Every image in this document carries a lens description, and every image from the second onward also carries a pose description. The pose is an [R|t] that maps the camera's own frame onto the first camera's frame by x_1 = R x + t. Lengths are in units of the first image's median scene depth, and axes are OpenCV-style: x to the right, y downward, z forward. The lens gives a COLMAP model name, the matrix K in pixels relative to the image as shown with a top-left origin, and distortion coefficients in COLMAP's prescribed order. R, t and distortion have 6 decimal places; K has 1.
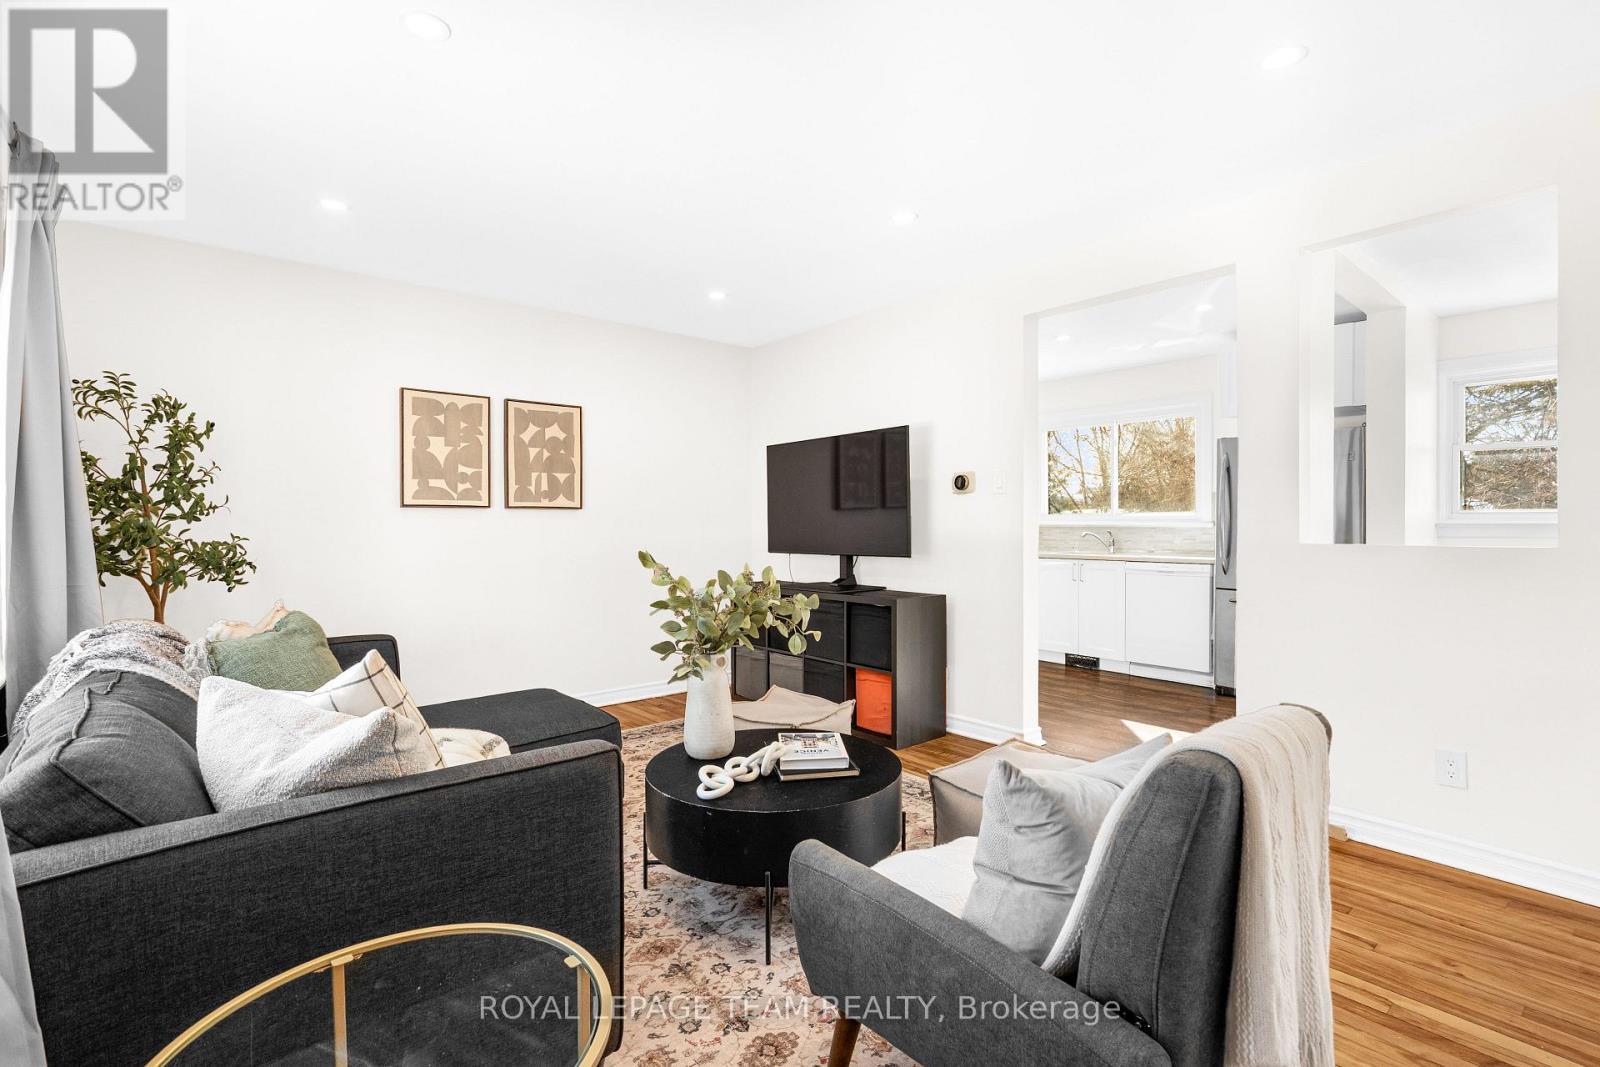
lens RADIAL K [[754.0, 0, 796.2], [0, 754.0, 540.1], [0, 0, 1]] dist [0.000976, 0.000067]
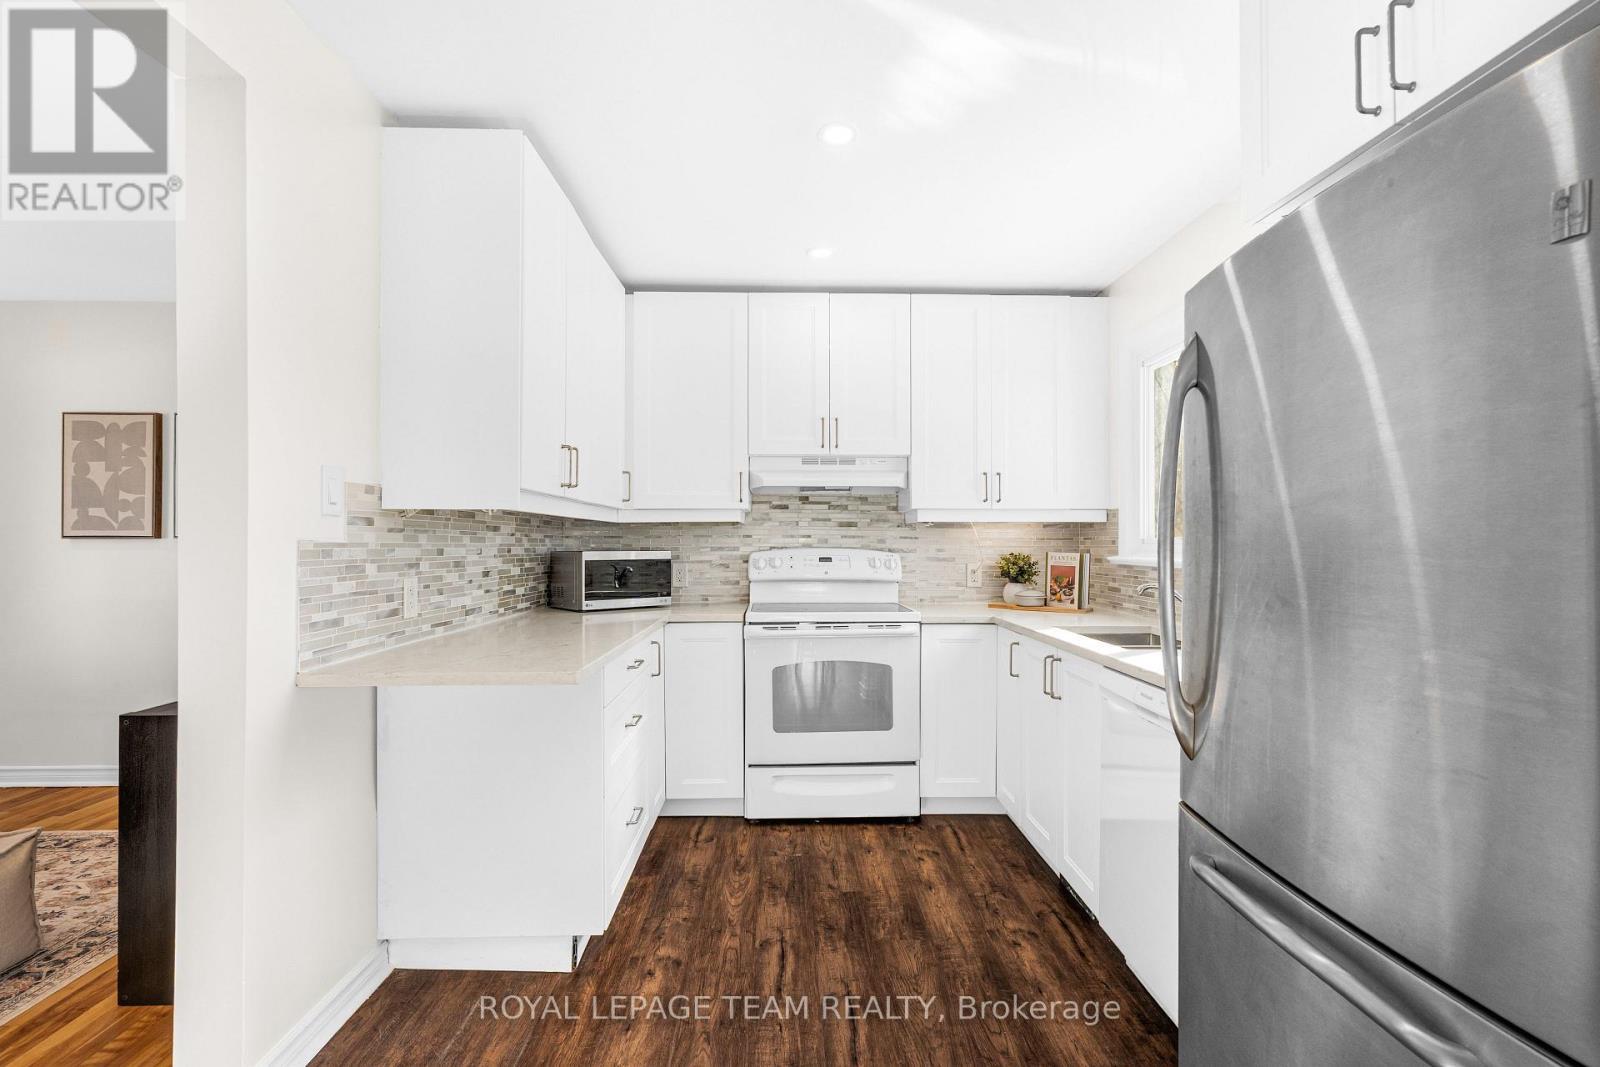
lens RADIAL K [[754.0, 0, 796.2], [0, 754.0, 540.1], [0, 0, 1]] dist [0.000976, 0.000067]
pose [[0.783376, -0.003811, -0.621536, 0.765201], [-0.015310, 0.999559, -0.025426, -0.031134], [0.621359, 0.029434, 0.782973, 0.814222]]
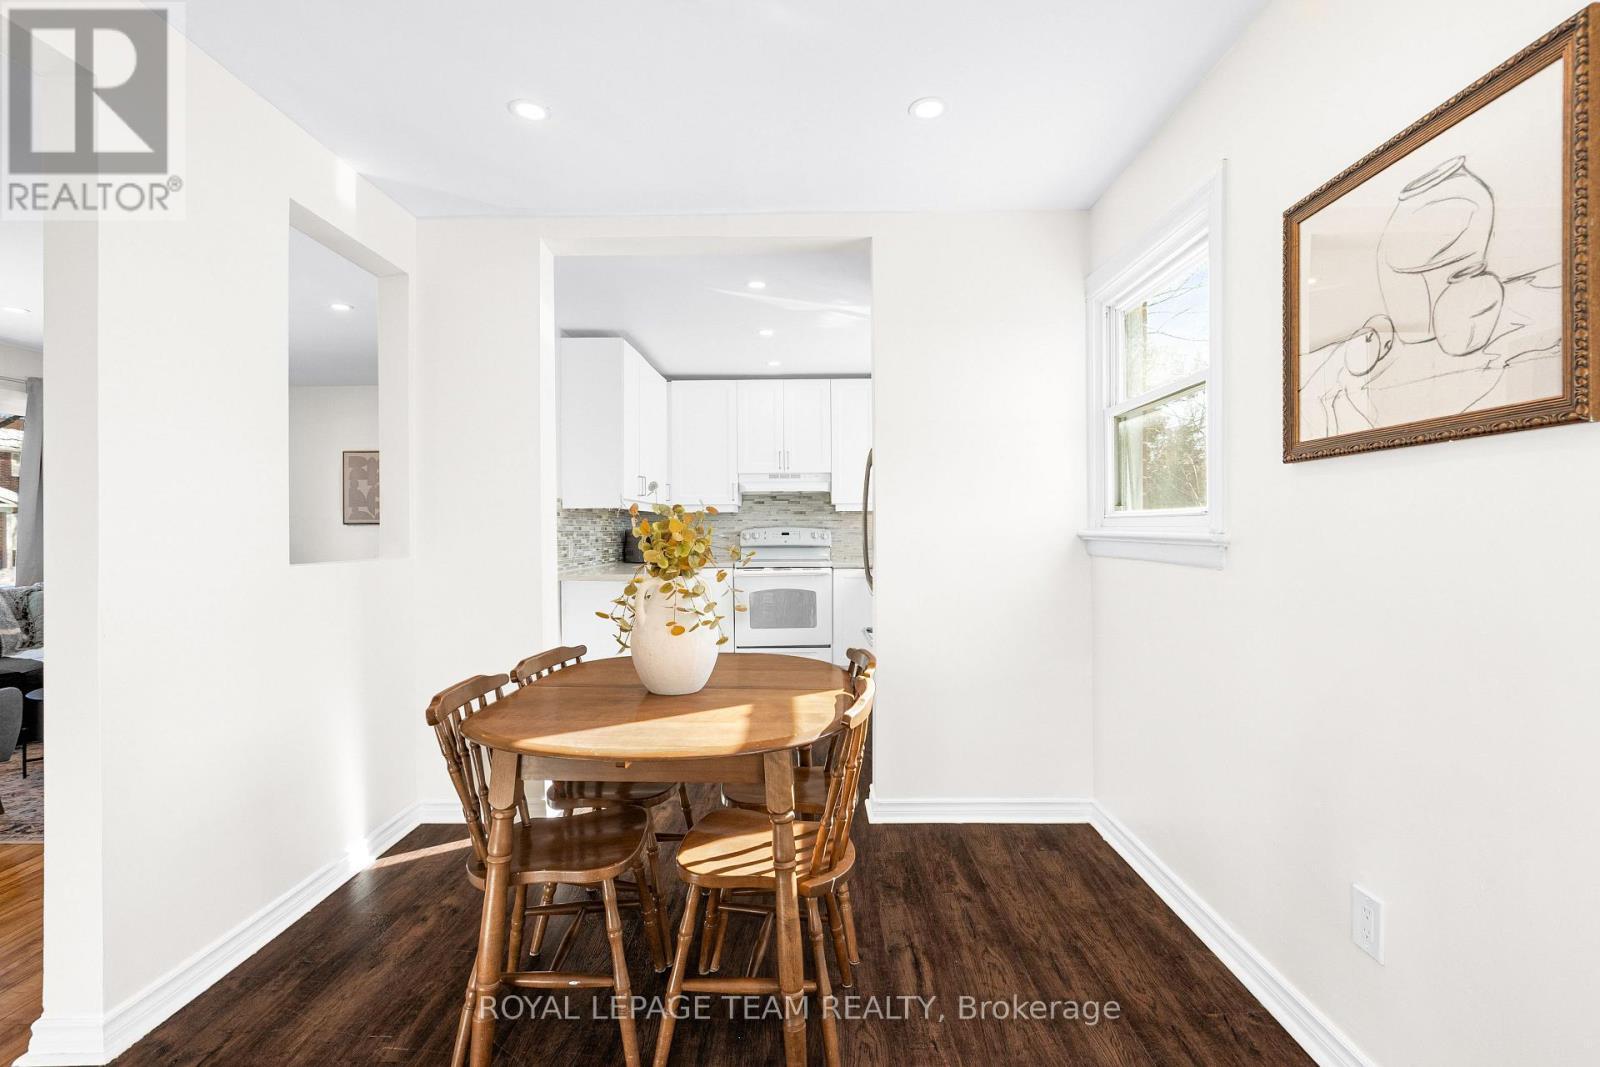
lens RADIAL K [[742.6, 0, 805.0], [0, 742.6, 536.1], [0, 0, 1]] dist [-0.000252, -0.000121]
pose [[0.766117, -0.000952, -0.642701, 1.245395], [-0.008825, 0.999889, -0.012001, -0.008162], [0.642641, 0.014866, 0.766023, 0.403571]]
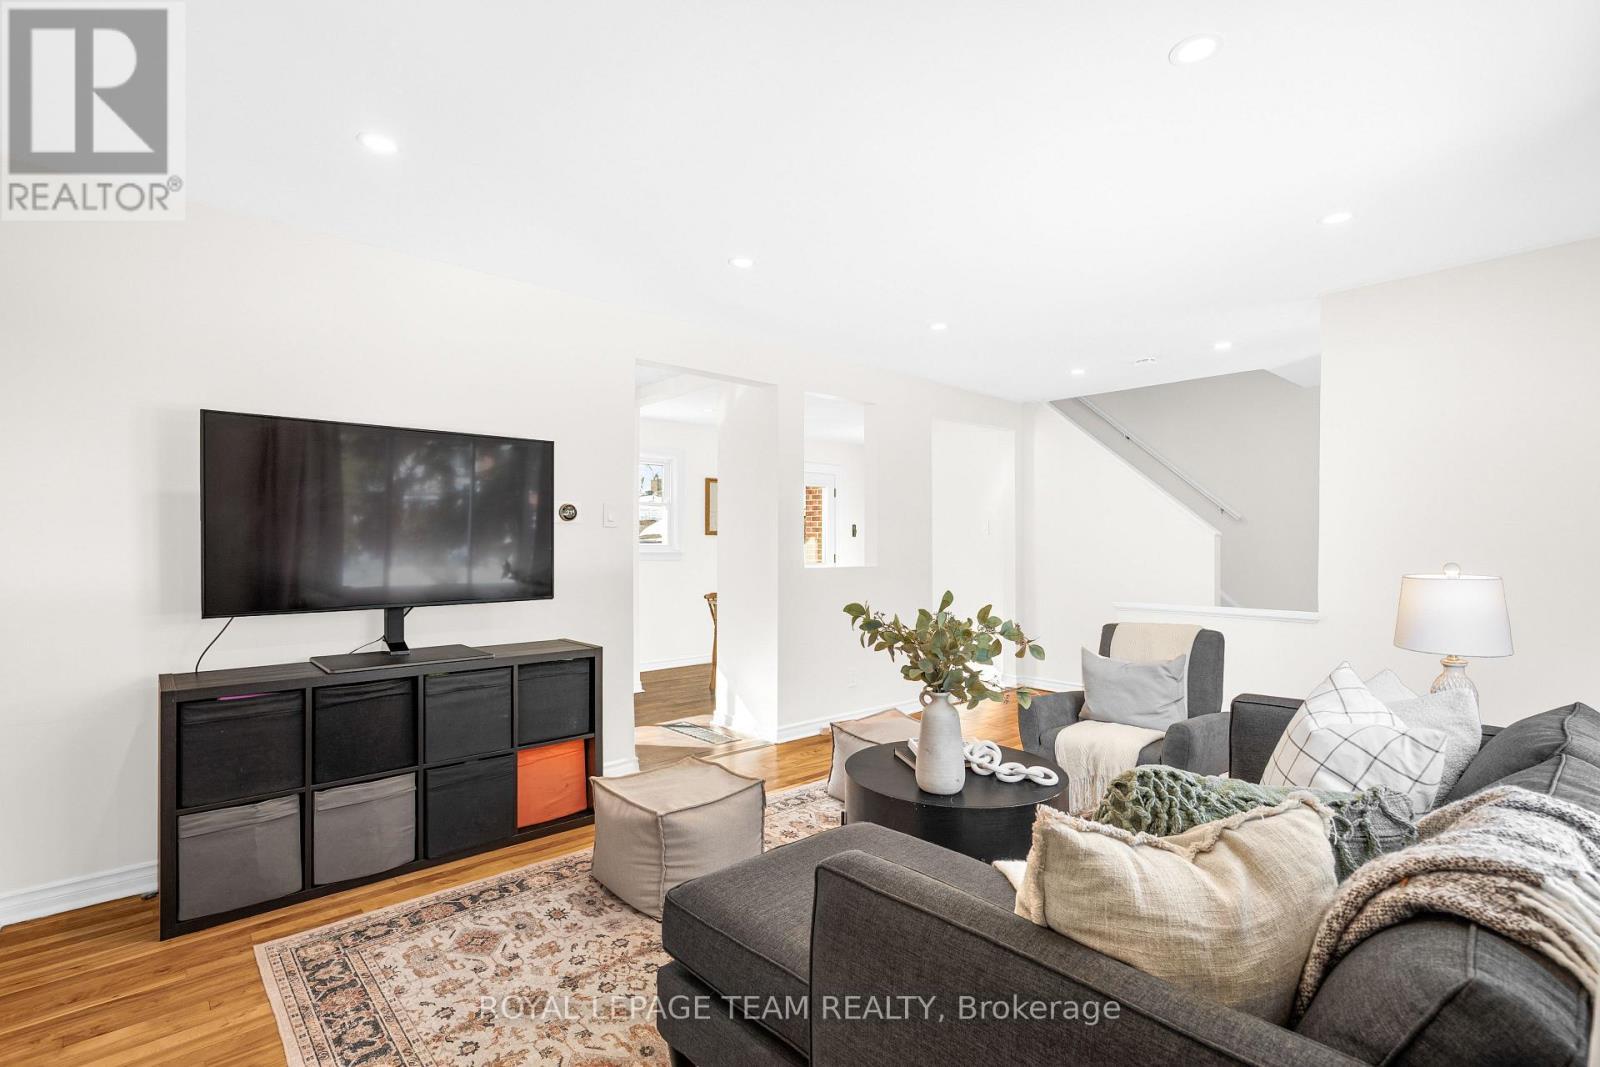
lens RADIAL K [[734.7, 0, 804.9], [0, 734.7, 539.9], [0, 0, 1]] dist [-0.000516, -0.000376]
pose [[-0.047734, 0.005013, 0.998848, -0.501820], [0.024136, 0.999701, -0.003864, -0.024215], [-0.998568, 0.023924, -0.047840, 0.564648]]
